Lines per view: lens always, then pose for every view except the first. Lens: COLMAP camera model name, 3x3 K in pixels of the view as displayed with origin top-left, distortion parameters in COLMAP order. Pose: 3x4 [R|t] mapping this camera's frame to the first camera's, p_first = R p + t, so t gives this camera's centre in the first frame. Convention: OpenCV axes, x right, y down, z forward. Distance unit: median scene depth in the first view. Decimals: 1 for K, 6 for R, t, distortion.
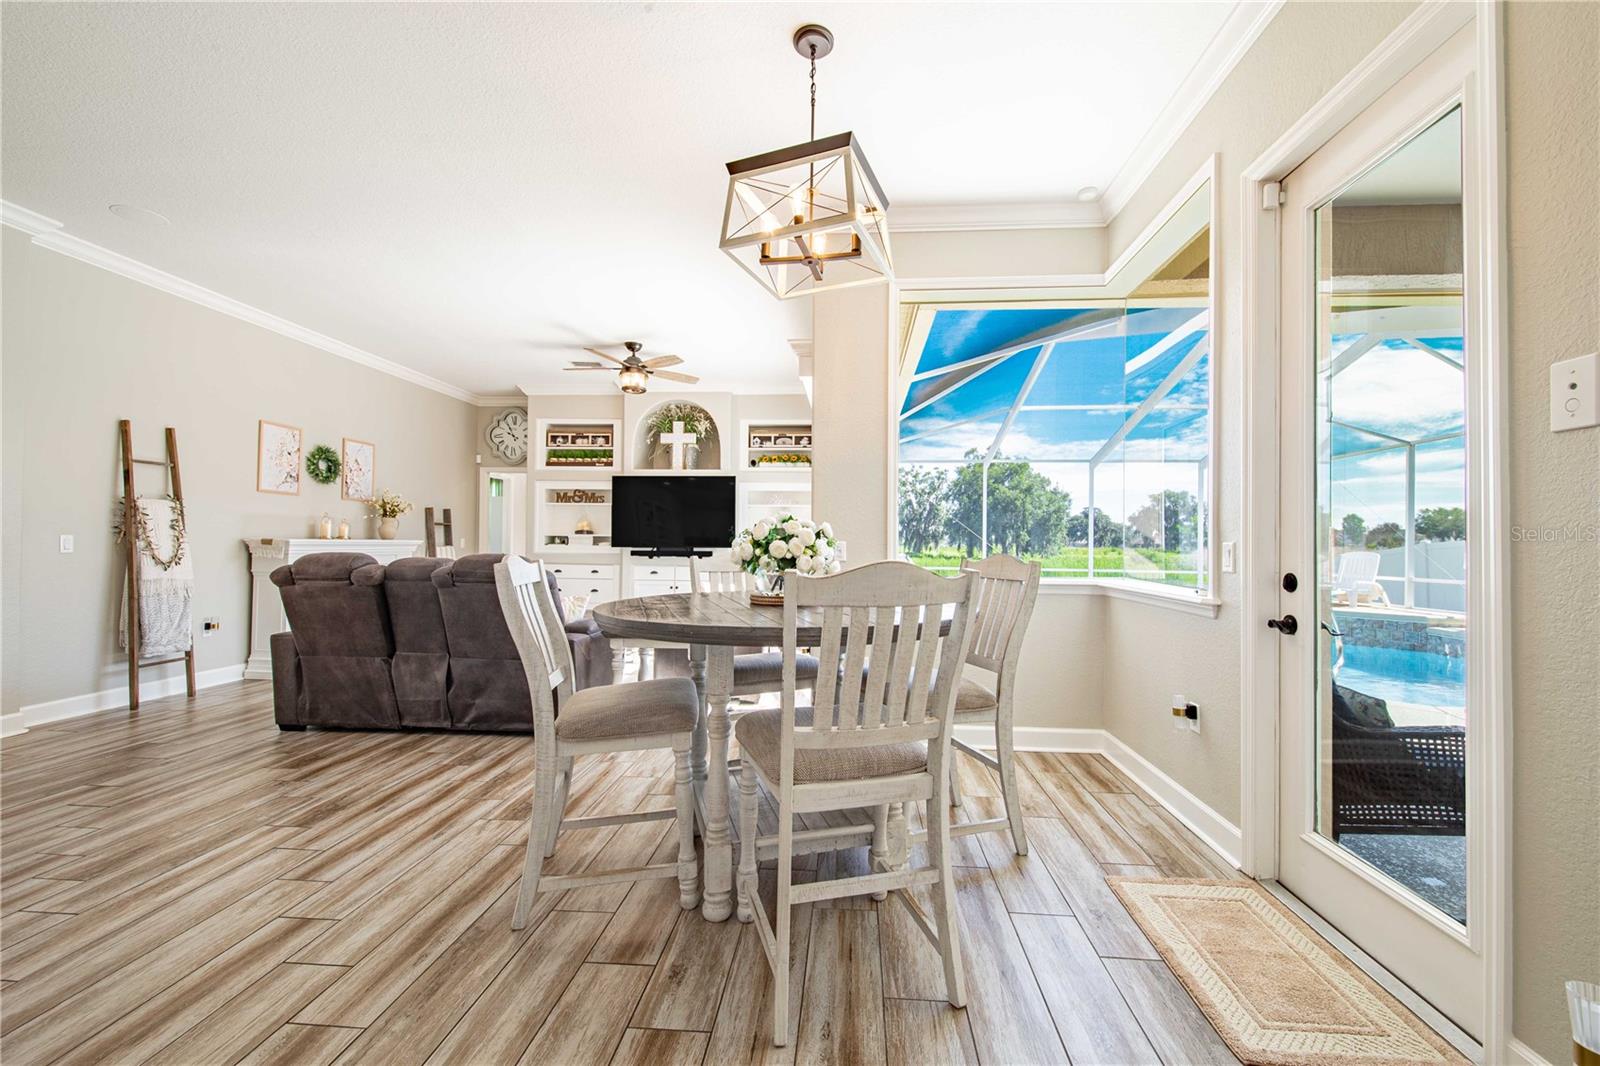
lens RADIAL K [[621.2, 0, 825.8], [0, 621.2, 543.1], [0, 0, 1]] dist [-0.000927, -0.000374]
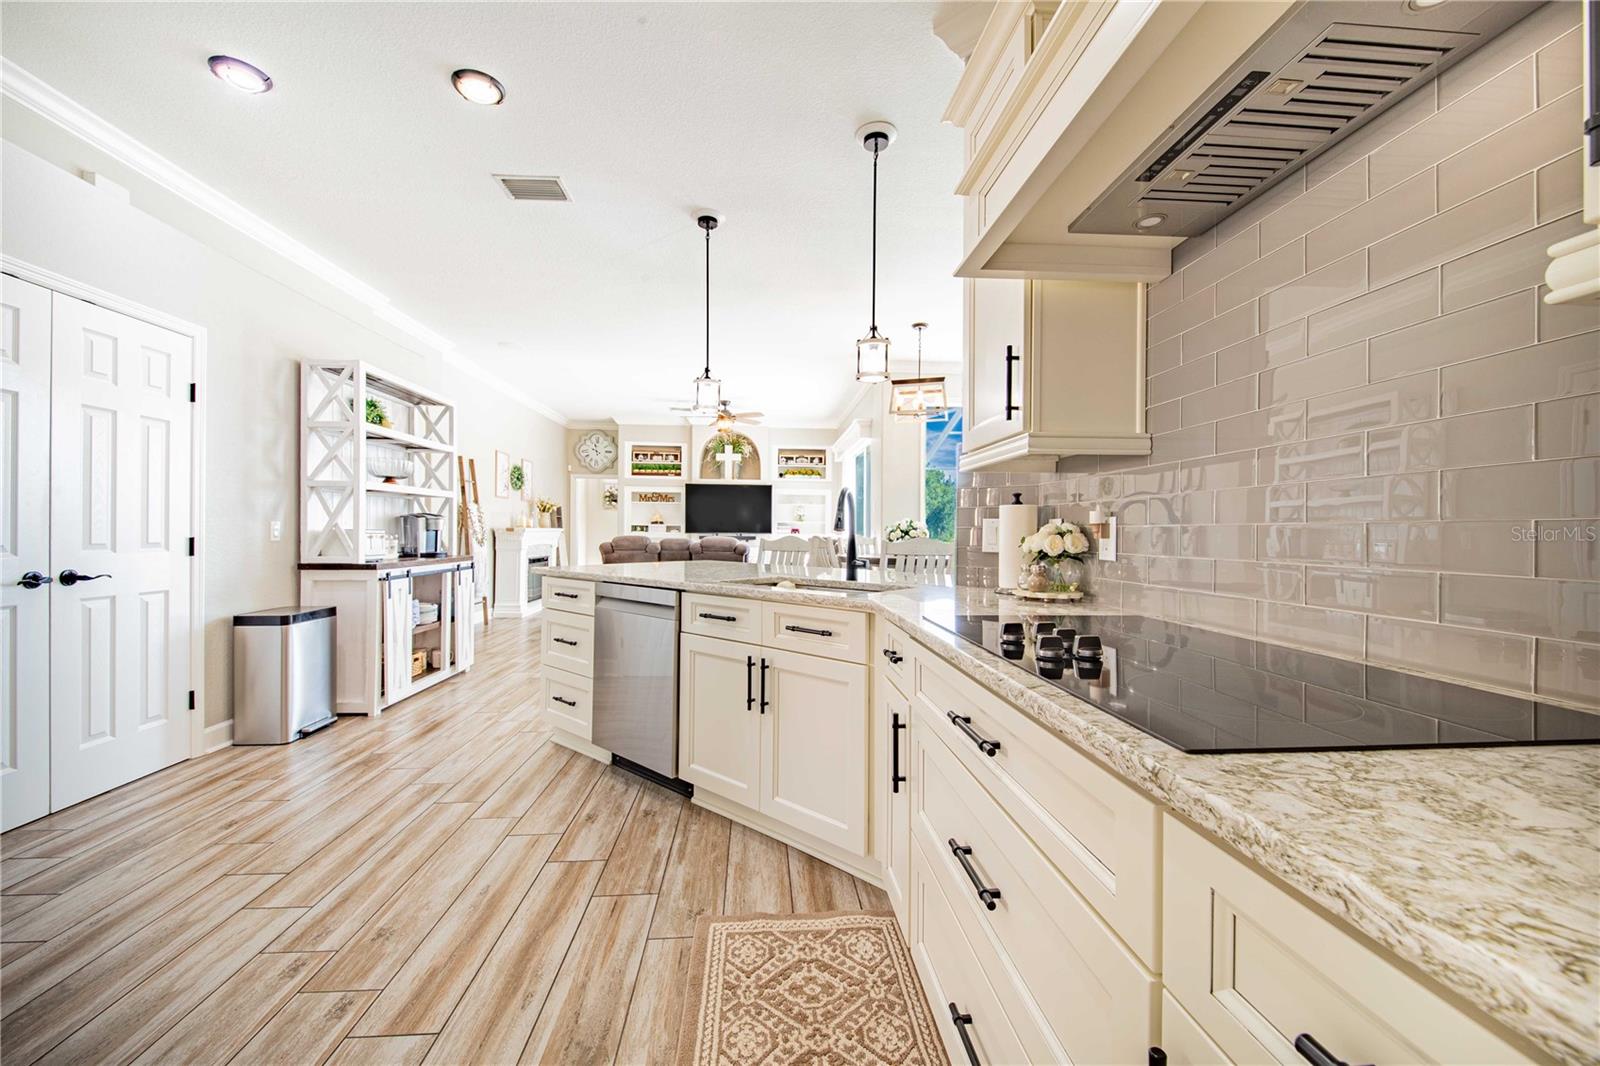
lens RADIAL K [[621.2, 0, 806.0], [0, 621.2, 528.0], [0, 0, 1]] dist [-0.000927, -0.000374]
pose [[0.991616, 0.001162, 0.129213, -0.245282], [-0.000252, 0.999975, -0.007062, 0.003890], [-0.129218, 0.006971, 0.991592, -0.436864]]
